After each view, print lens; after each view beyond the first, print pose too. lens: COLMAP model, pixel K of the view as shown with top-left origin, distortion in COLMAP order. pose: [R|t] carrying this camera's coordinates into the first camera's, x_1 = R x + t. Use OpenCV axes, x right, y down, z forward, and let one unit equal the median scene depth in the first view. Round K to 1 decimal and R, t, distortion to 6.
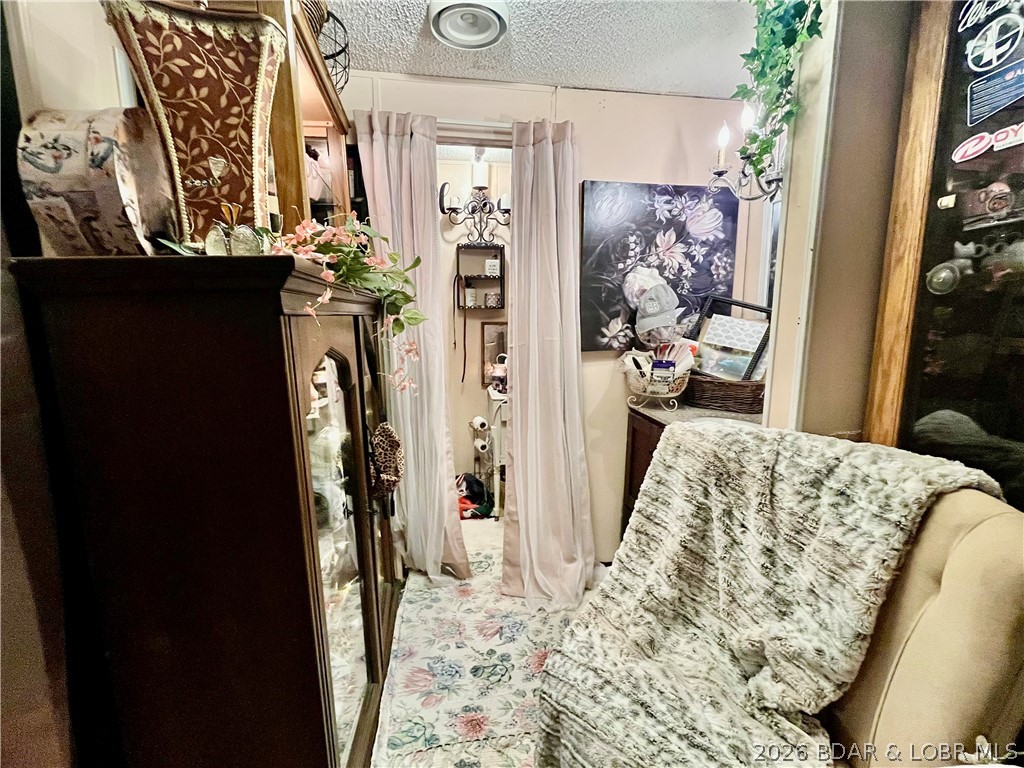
lens RADIAL K [[465.9, 0, 511.3], [0, 465.9, 385.1], [0, 0, 1]] dist [-0.002881, -0.001177]
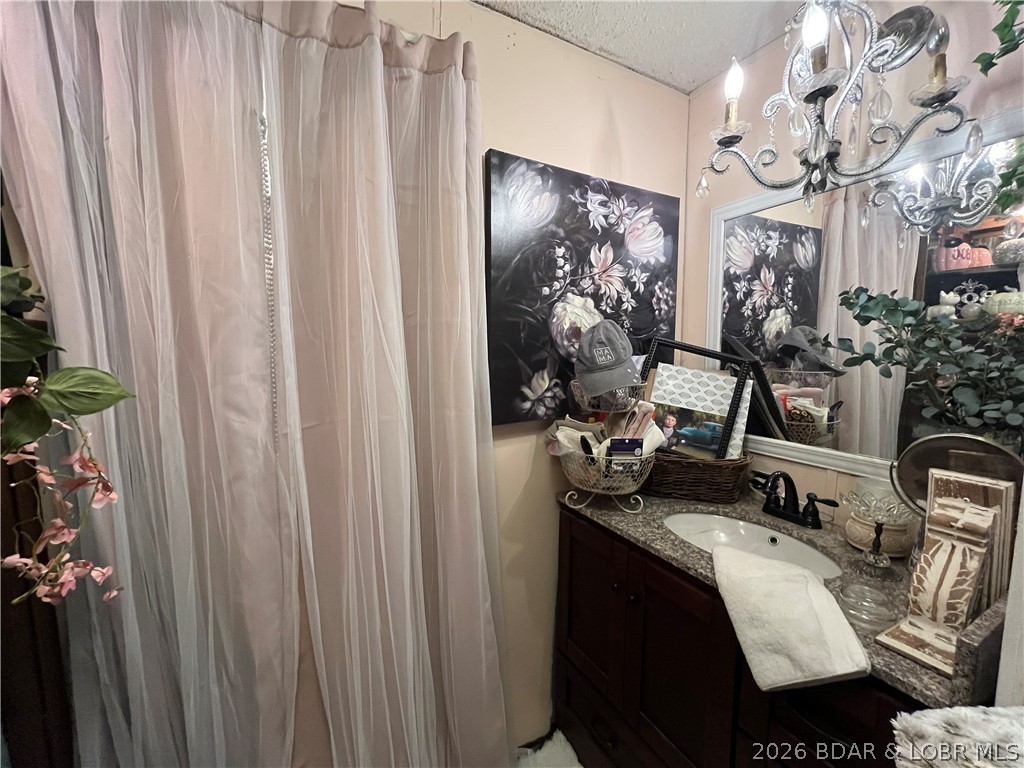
lens RADIAL K [[416.8, 0, 506.6], [0, 416.8, 384.0], [0, 0, 1]] dist [-0.002171, -0.000132]
pose [[0.945996, -0.023423, 0.323330, -0.007910], [0.046275, 0.996929, -0.063172, -0.098763], [-0.320857, 0.074722, 0.944175, 0.511128]]
